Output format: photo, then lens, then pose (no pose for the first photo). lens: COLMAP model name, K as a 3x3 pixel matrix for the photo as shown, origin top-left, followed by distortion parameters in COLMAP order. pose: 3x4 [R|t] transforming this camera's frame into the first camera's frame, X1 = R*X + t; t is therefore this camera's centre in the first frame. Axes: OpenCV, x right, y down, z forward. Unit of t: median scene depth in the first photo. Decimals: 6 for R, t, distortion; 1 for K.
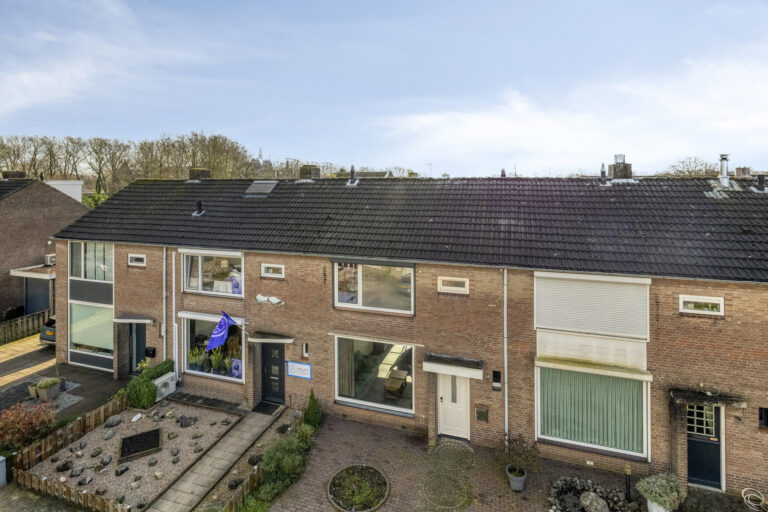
lens RADIAL K [[390.2, 0, 368.6], [0, 390.2, 183.0], [0, 0, 1]] dist [-0.000408, 0.000220]
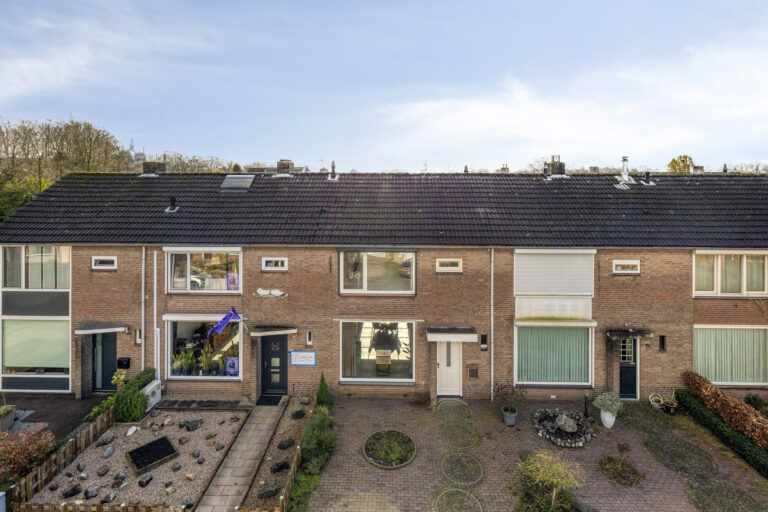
lens RADIAL K [[403.1, 0, 369.1], [0, 403.1, 179.9], [0, 0, 1]] dist [-0.002586, 0.001120]
pose [[0.956827, 0.001388, 0.290654, -0.322789], [-0.001910, 0.999997, 0.001512, 0.005800], [-0.290651, -0.002002, 0.956827, -0.069525]]
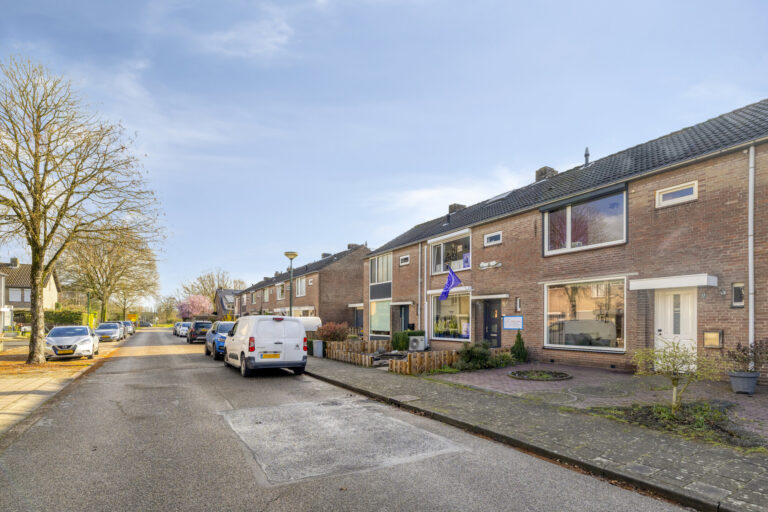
lens RADIAL K [[388.5, 0, 384.1], [0, 388.5, 334.3], [0, 0, 1]] dist [-0.001973, -0.000066]
pose [[0.752454, 0.010935, -0.658554, 0.267889], [-0.008140, 0.999940, 0.007304, 0.508605], [0.658594, -0.000135, 0.752498, -0.055297]]
